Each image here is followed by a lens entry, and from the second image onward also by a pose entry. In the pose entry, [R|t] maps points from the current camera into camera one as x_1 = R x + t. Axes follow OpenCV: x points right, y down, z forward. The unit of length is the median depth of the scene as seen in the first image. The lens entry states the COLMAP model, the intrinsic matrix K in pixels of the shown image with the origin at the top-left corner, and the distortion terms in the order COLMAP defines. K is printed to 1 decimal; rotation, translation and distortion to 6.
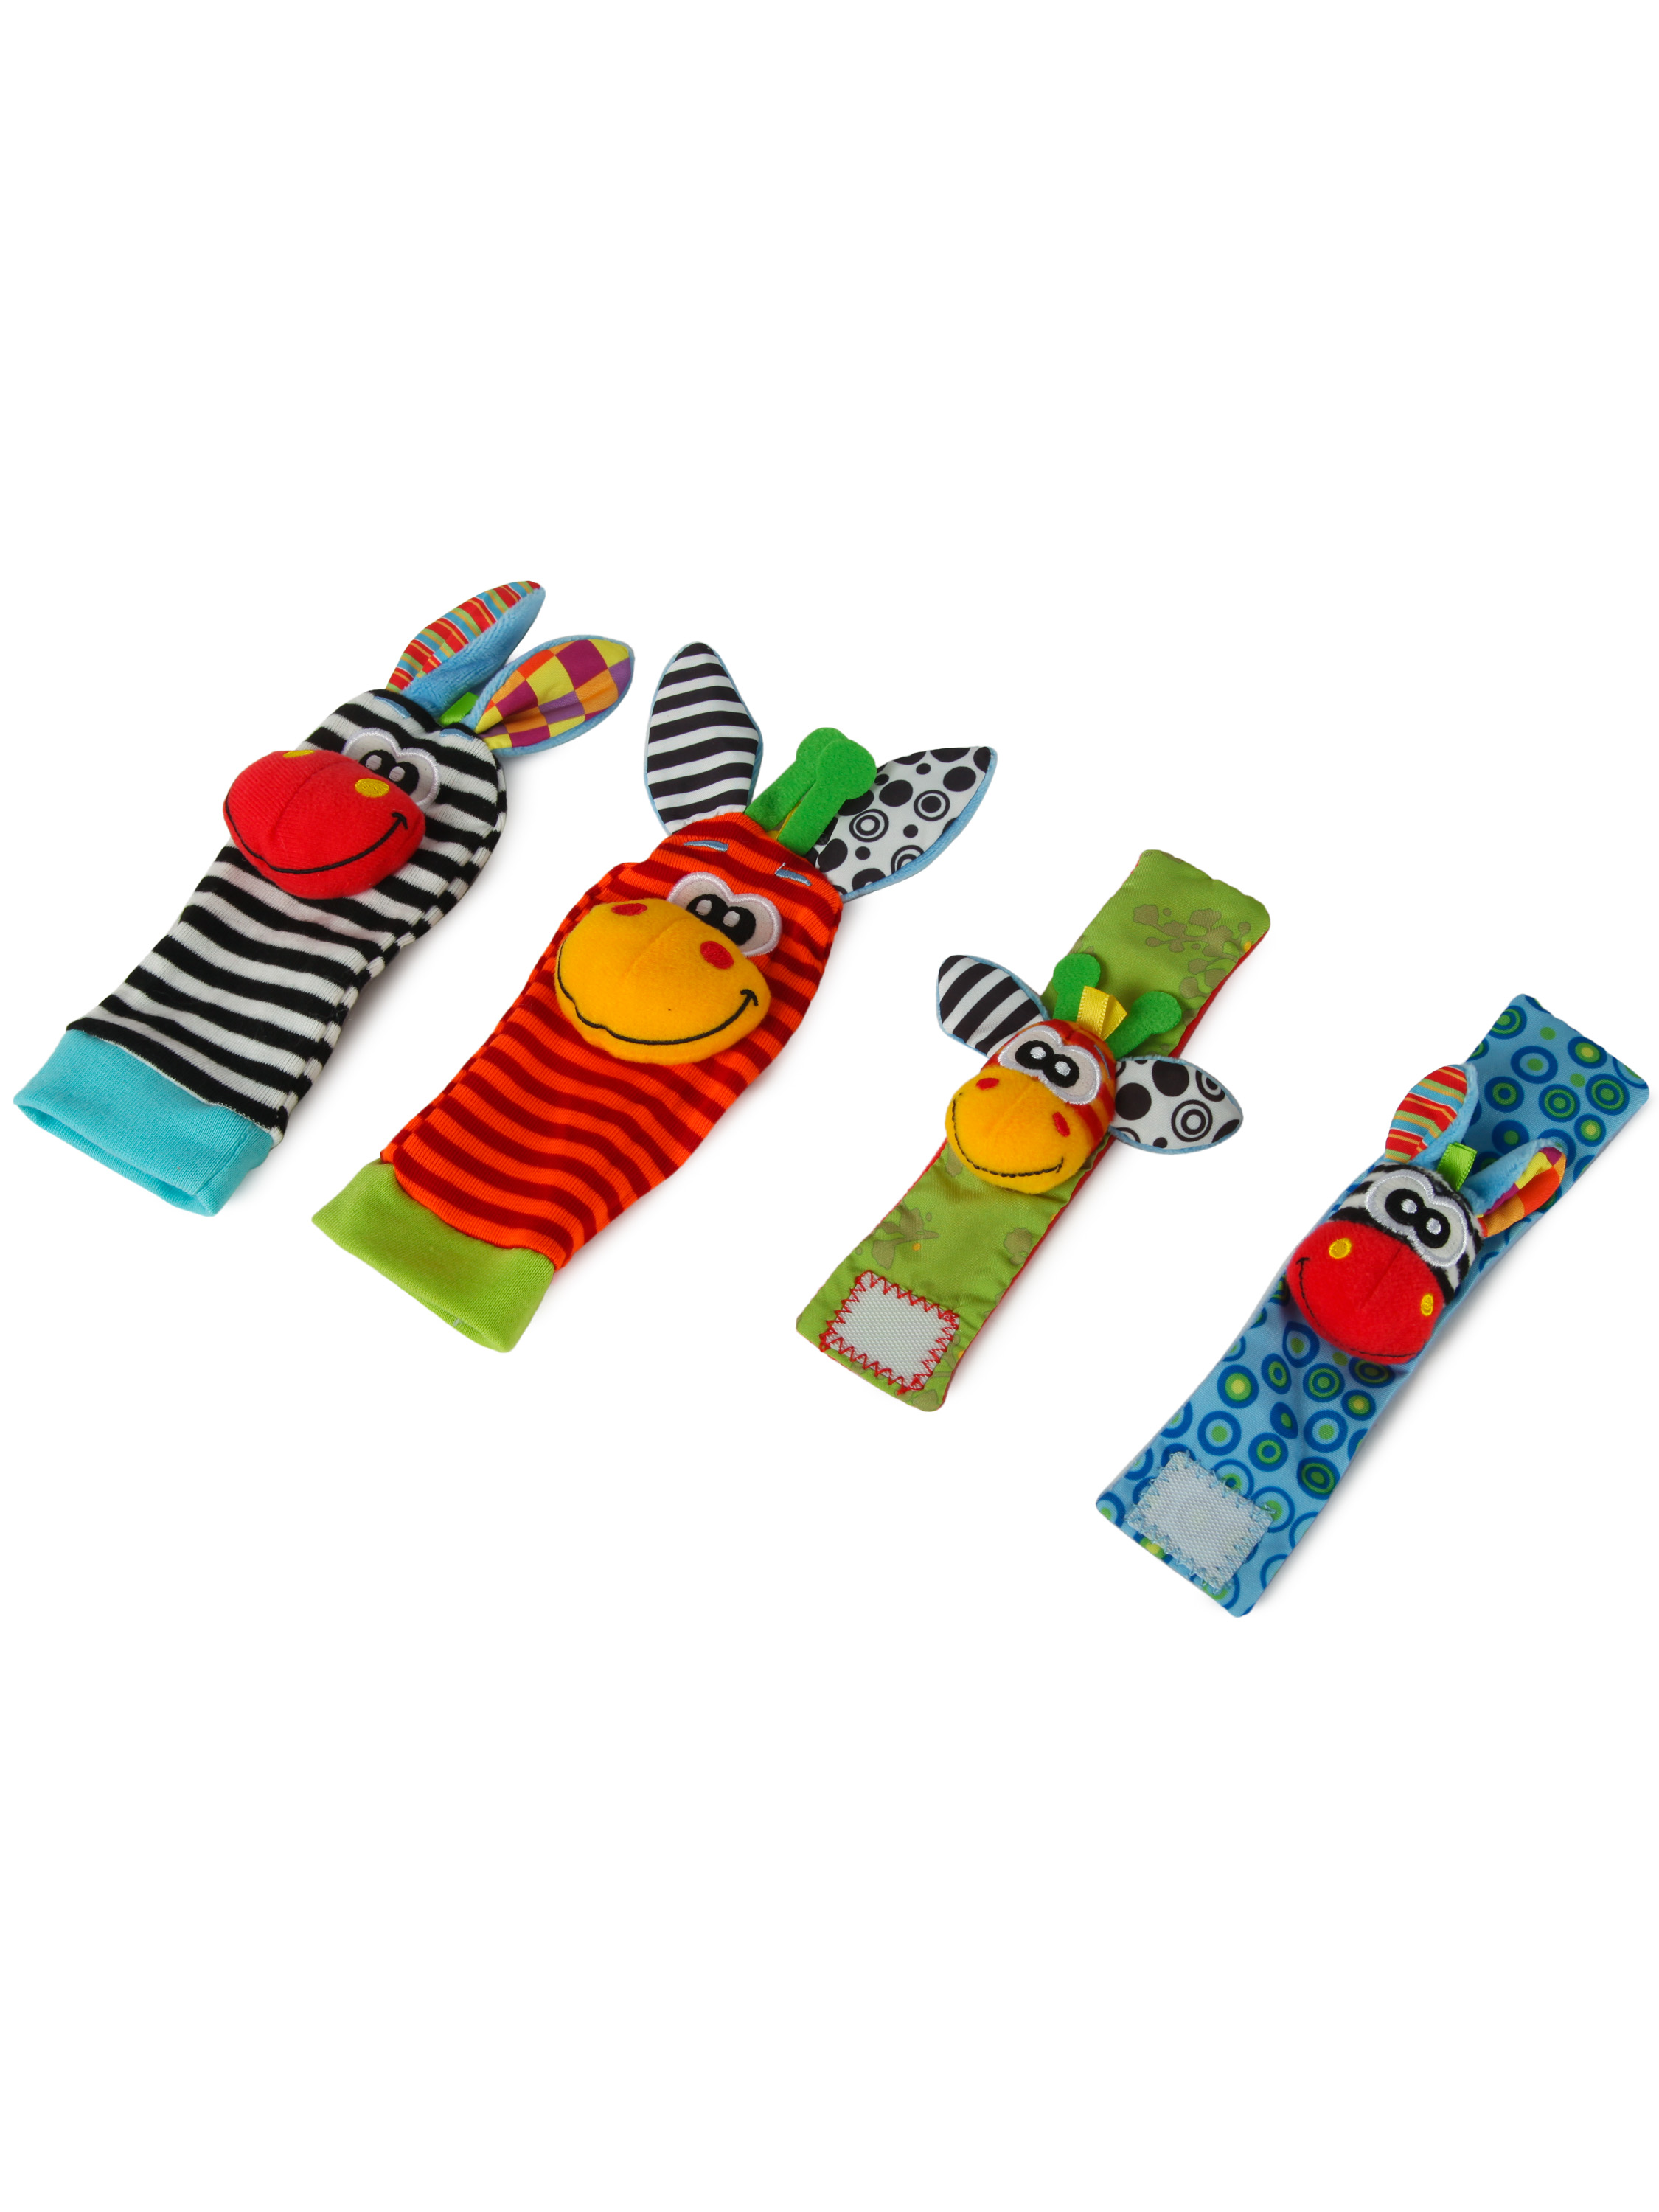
lens RADIAL K [[2388.0, 0, 829.5], [0, 2388.0, 1106.0], [0, 0, 1]] dist [-0.002438, 0.001902]
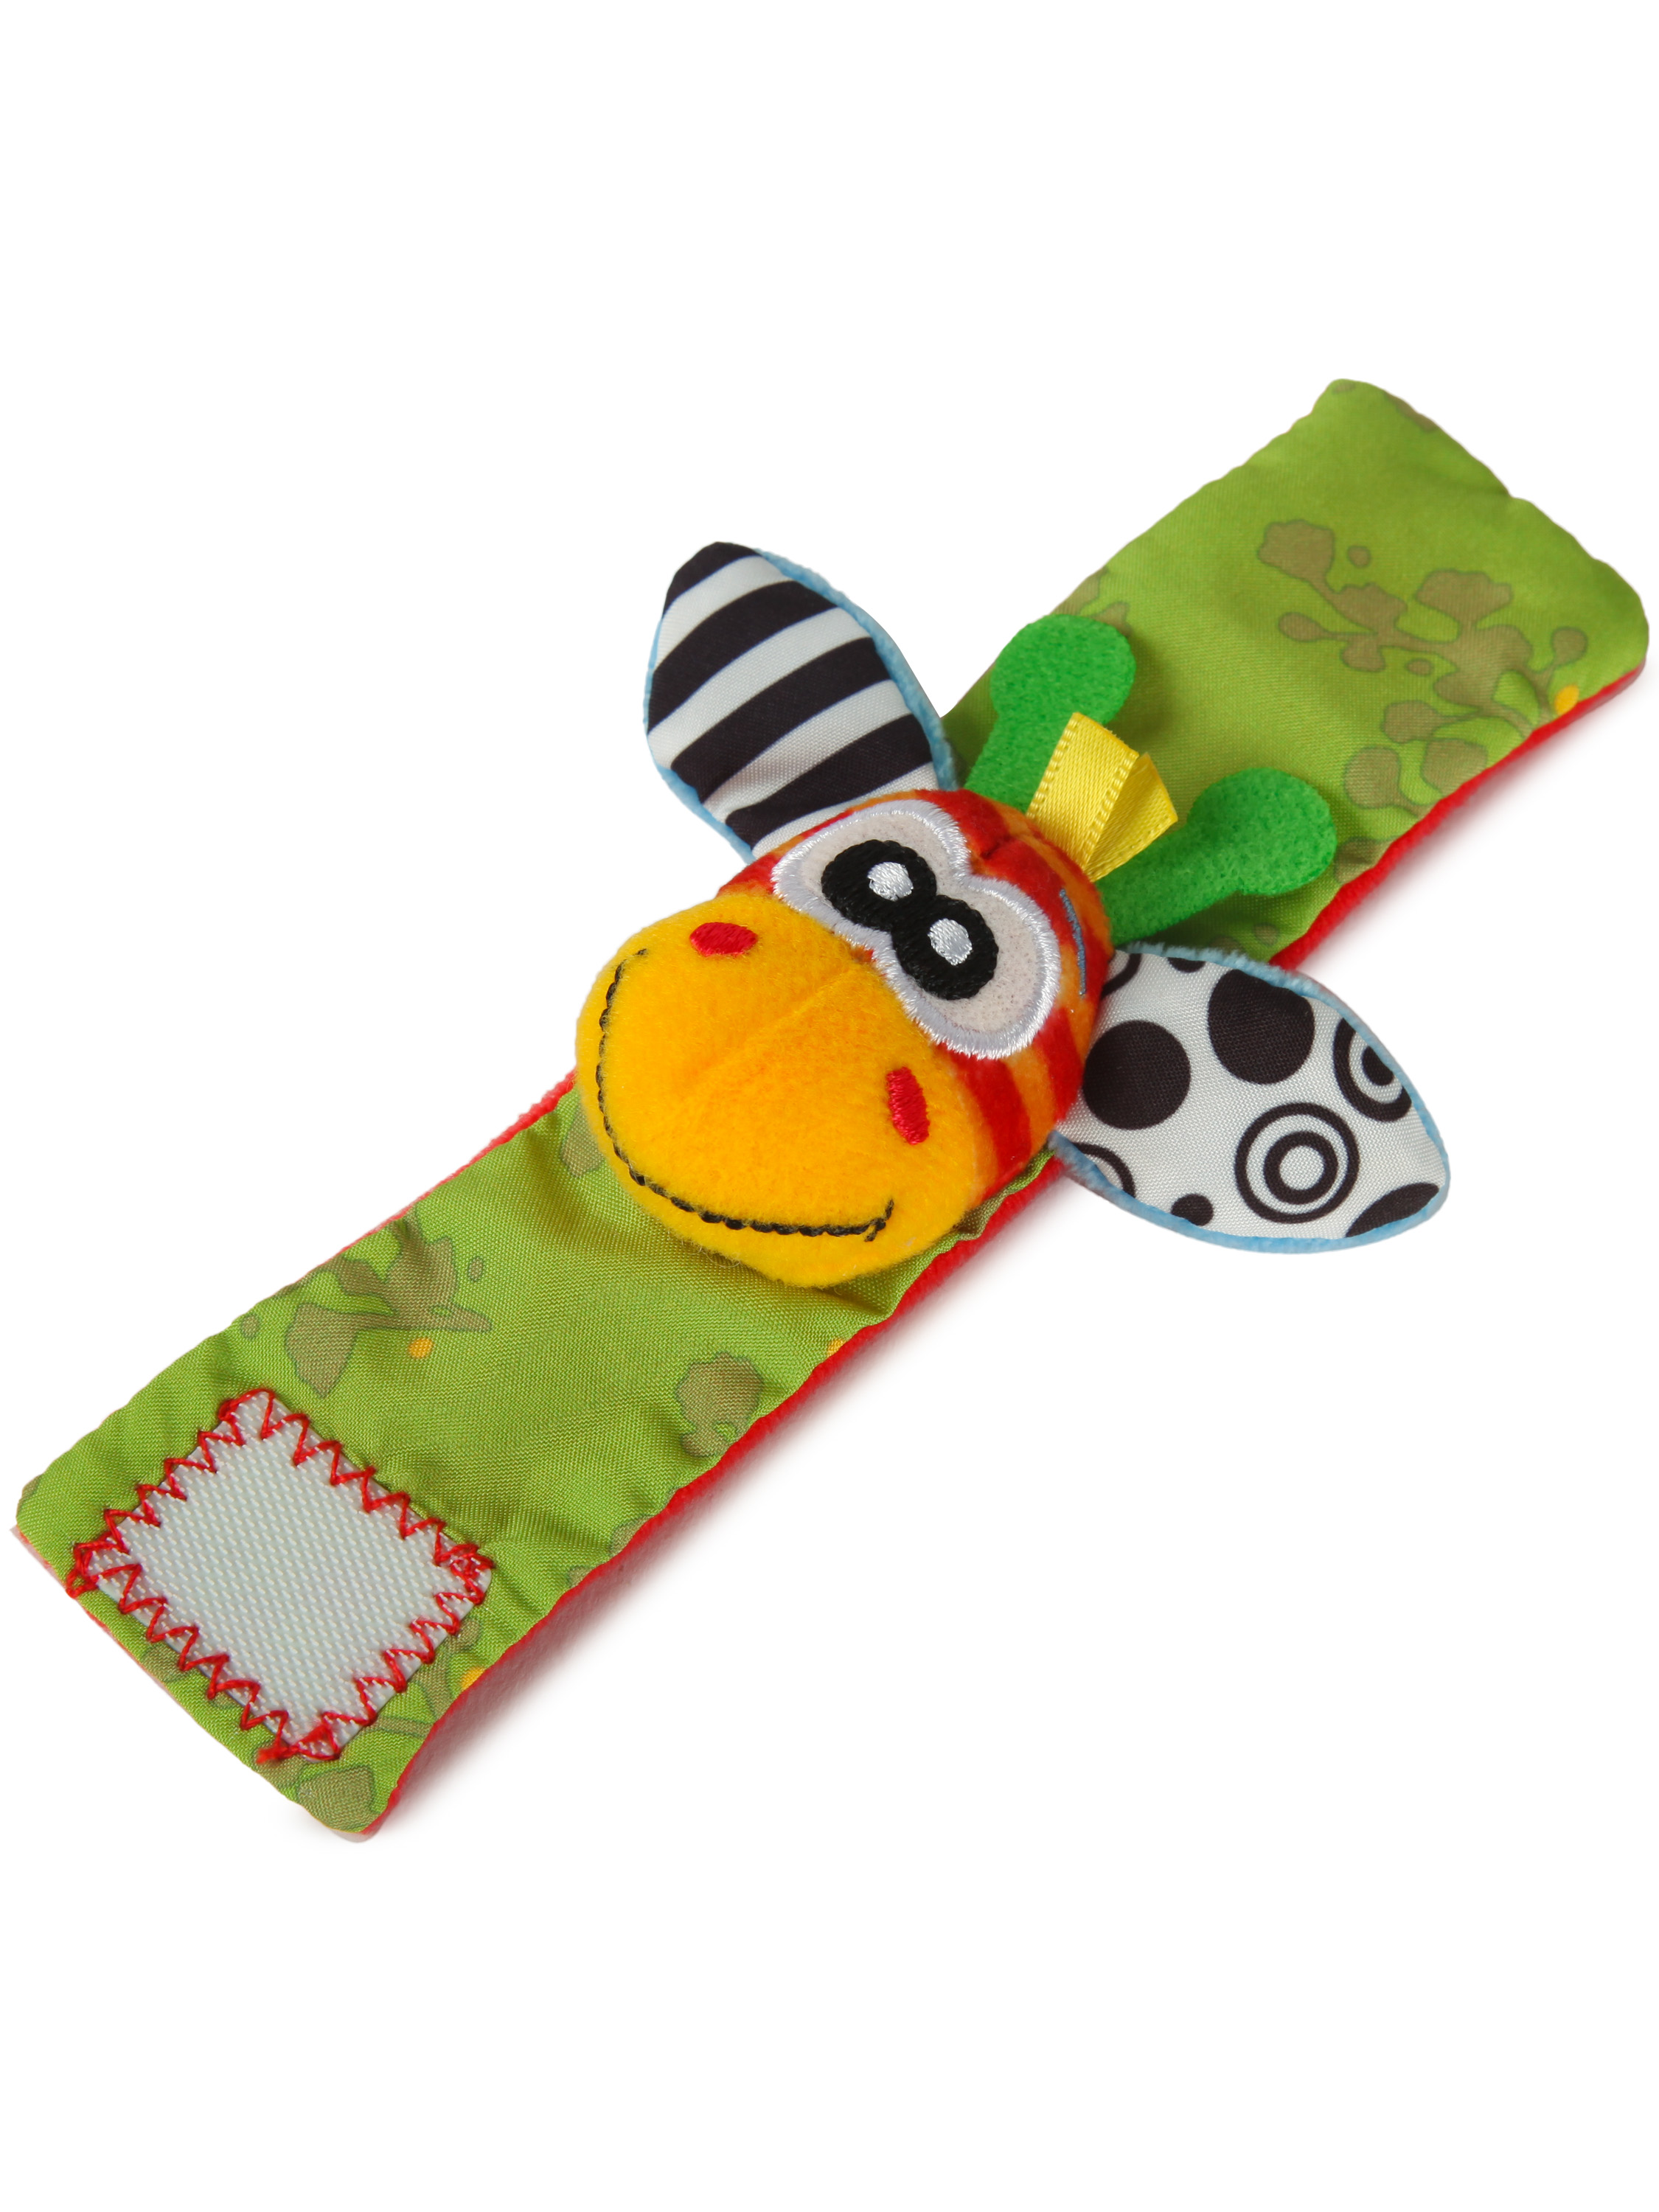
lens RADIAL K [[4410.6, 0, 829.5], [0, 4410.6, 1106.0], [0, 0, 1]] dist [-0.047465, -0.200424]
pose [[0.968200, 0.234399, 0.087445, 0.030660], [-0.226935, 0.969979, -0.087413, 0.068480], [-0.105309, 0.064789, 0.992327, 0.382853]]
